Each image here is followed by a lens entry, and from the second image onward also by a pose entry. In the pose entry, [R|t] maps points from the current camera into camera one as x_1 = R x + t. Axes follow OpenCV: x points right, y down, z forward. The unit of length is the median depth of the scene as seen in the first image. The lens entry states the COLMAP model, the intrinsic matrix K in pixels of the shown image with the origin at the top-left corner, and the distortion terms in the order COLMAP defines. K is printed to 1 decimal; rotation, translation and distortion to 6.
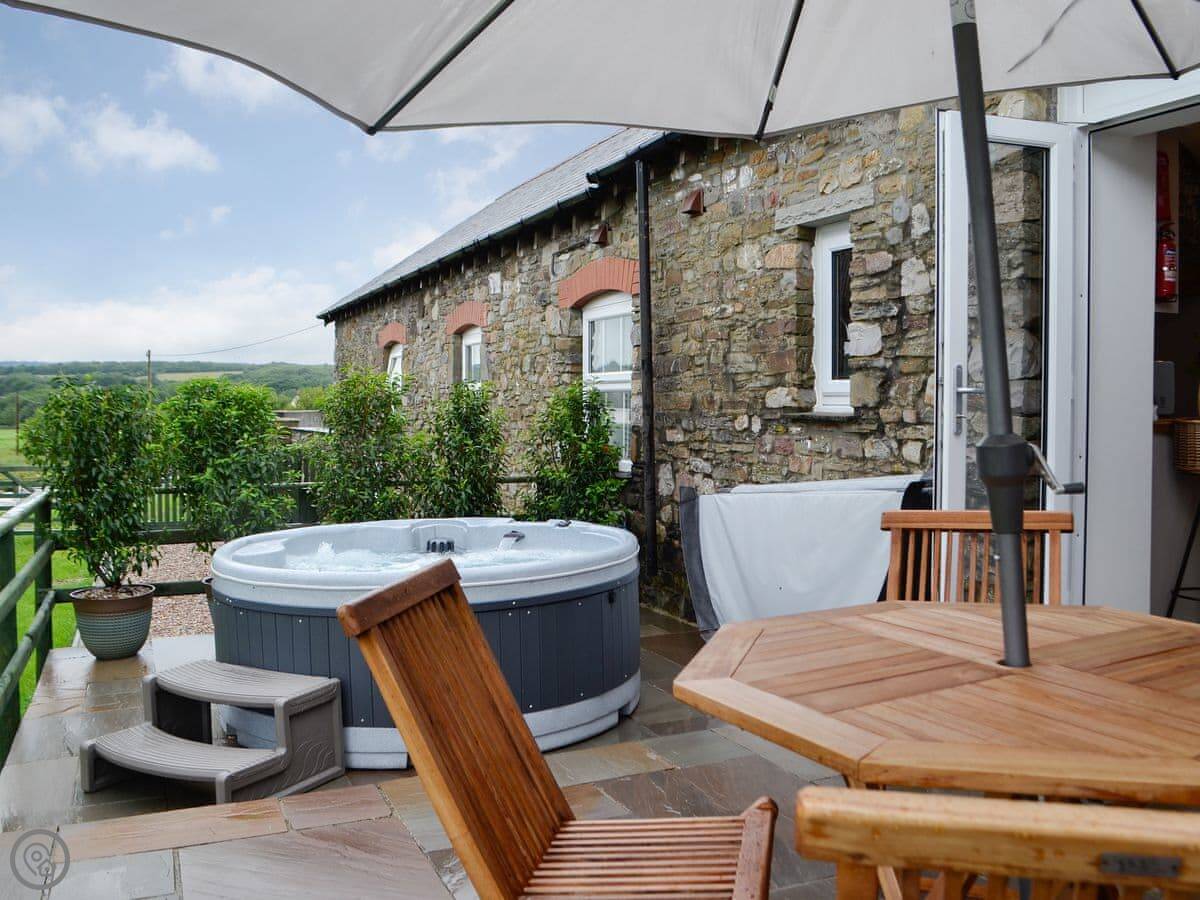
lens RADIAL K [[1056.4, 0, 621.9], [0, 1056.4, 472.6], [0, 0, 1]] dist [-0.077231, -0.007556]
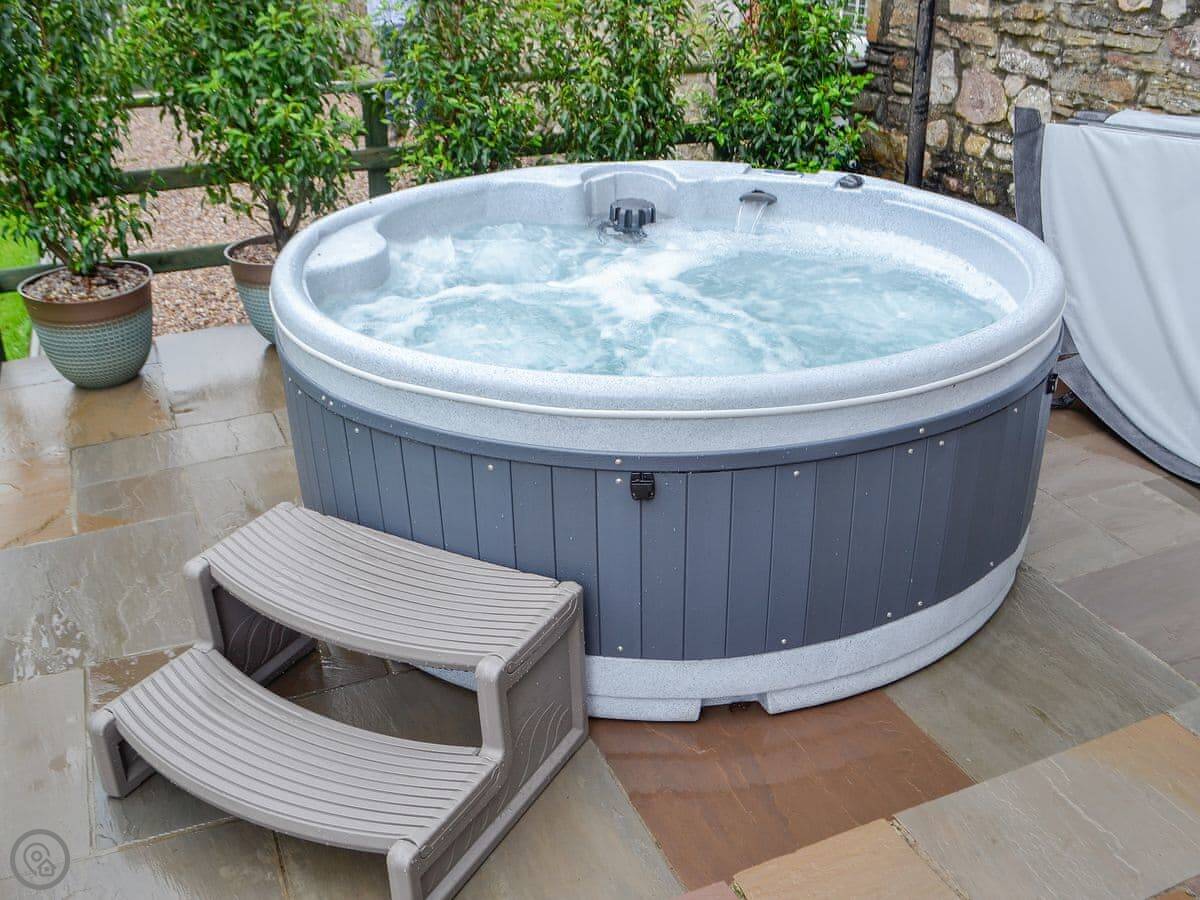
lens RADIAL K [[1145.6, 0, 636.0], [0, 1145.6, 486.3], [0, 0, 1]] dist [-0.078804, 0.014749]
pose [[0.999948, 0.009469, -0.003882, -0.159335], [-0.007130, 0.916756, 0.399384, -0.044157], [0.007341, -0.399335, 0.916775, 0.339735]]
